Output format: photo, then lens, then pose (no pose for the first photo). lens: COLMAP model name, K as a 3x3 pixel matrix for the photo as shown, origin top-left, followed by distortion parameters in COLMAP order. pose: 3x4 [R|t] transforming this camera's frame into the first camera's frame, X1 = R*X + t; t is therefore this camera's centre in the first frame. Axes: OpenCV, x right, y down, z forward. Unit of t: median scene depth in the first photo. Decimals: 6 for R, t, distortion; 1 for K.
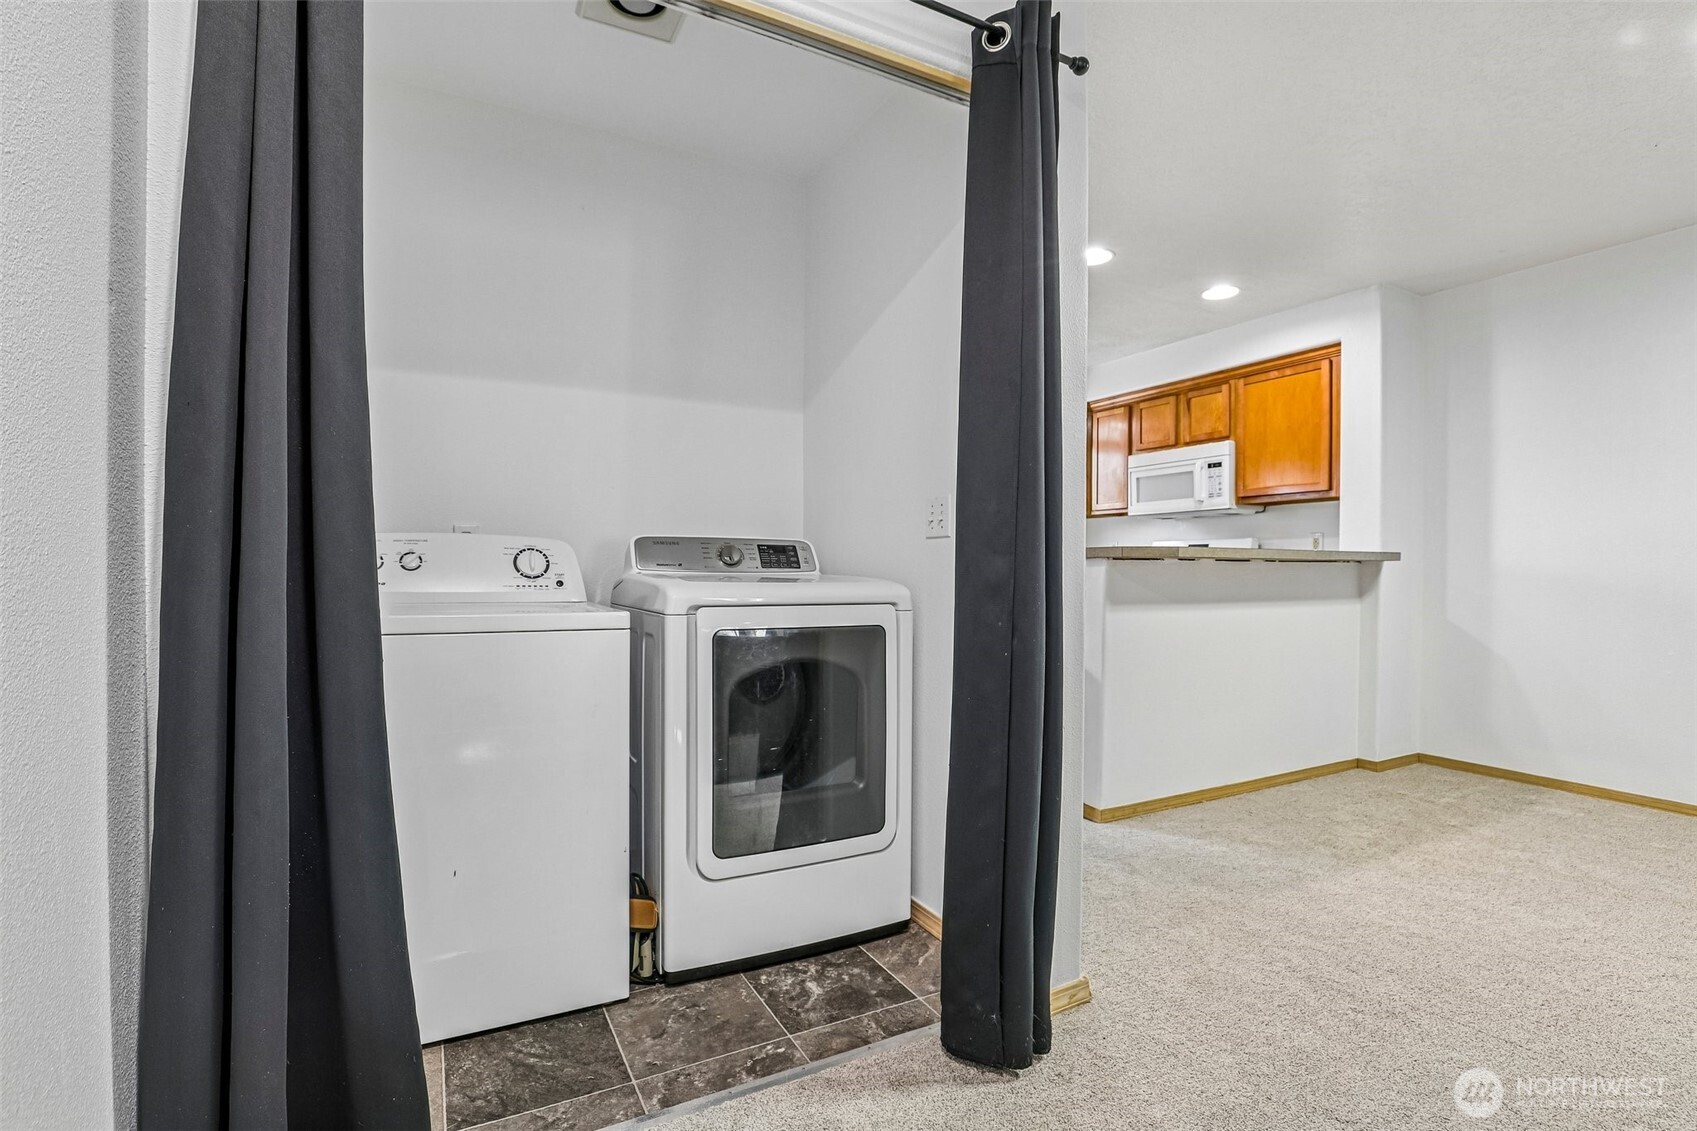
lens RADIAL K [[789.3, 0, 841.6], [0, 789.3, 568.0], [0, 0, 1]] dist [-0.028800, 0.001878]
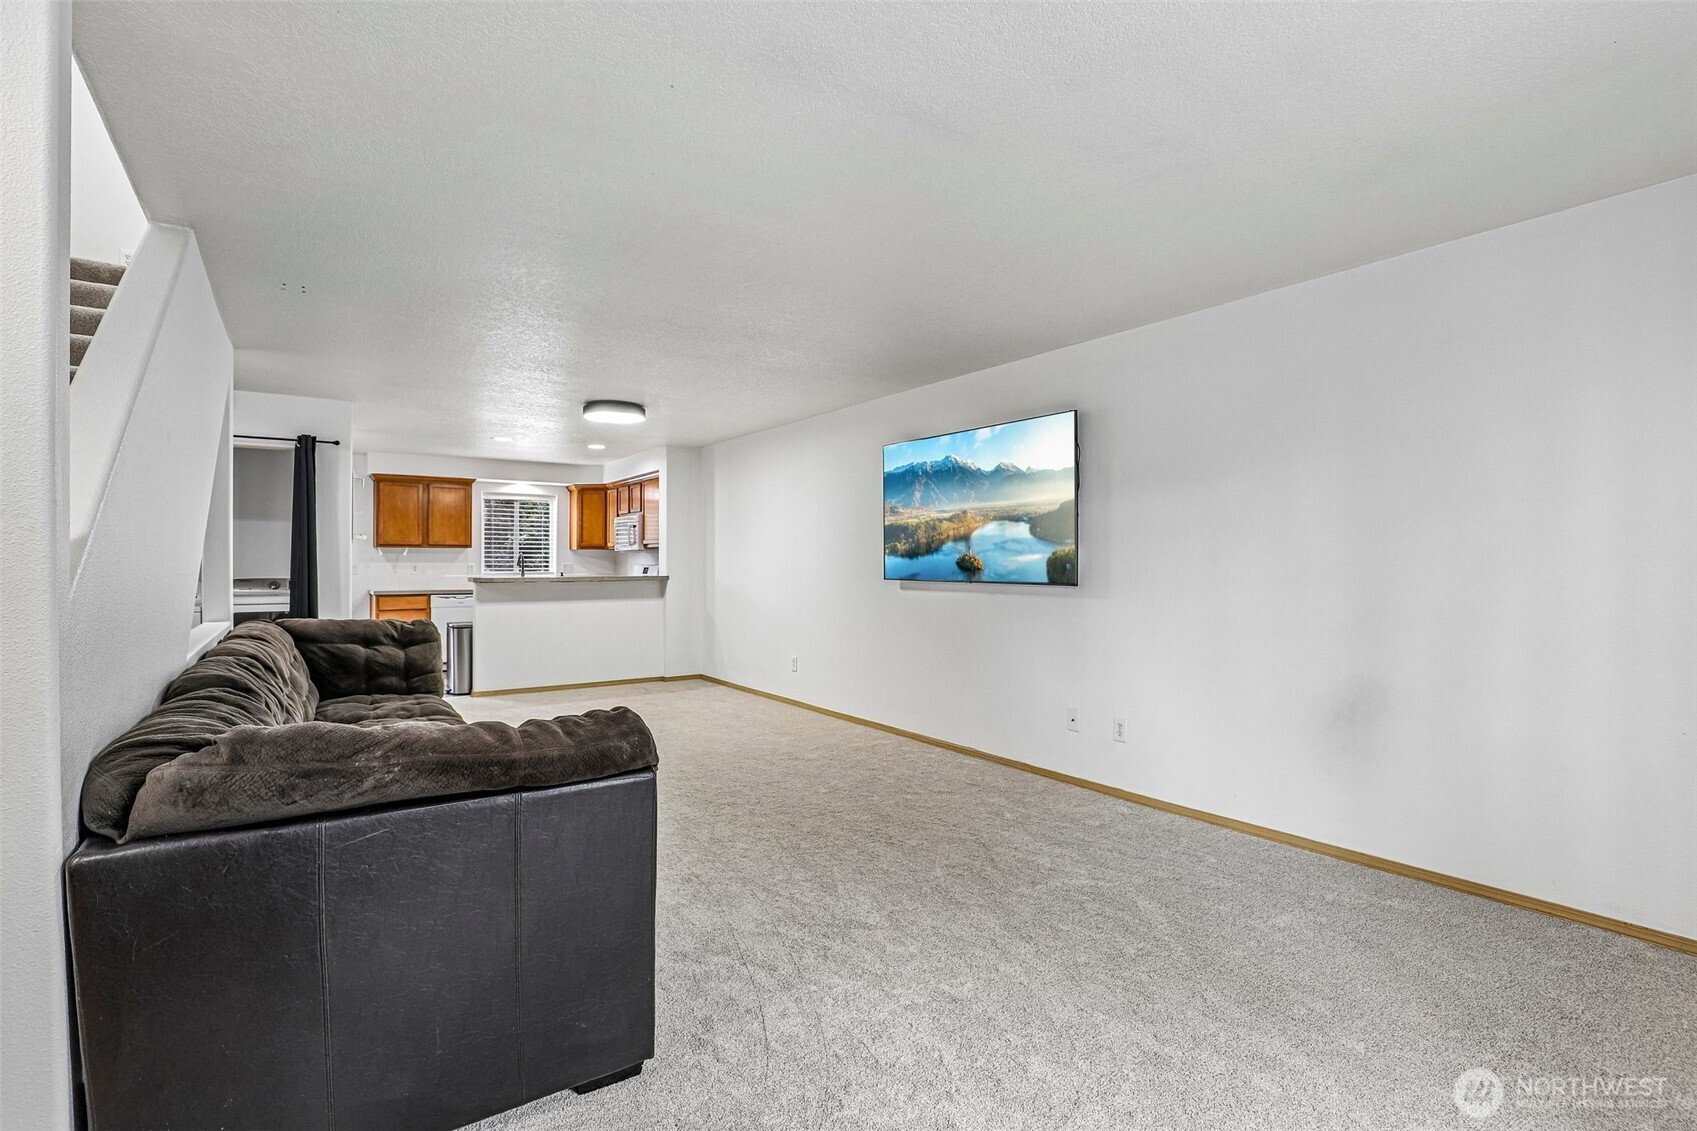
lens RADIAL K [[789.3, 0, 841.6], [0, 789.3, 568.0], [0, 0, 1]] dist [-0.028800, 0.001878]
pose [[0.992755, -0.003451, 0.120106, 0.905582], [0.002749, 0.999978, 0.006017, -0.051351], [-0.120125, -0.005644, 0.992743, -1.136339]]
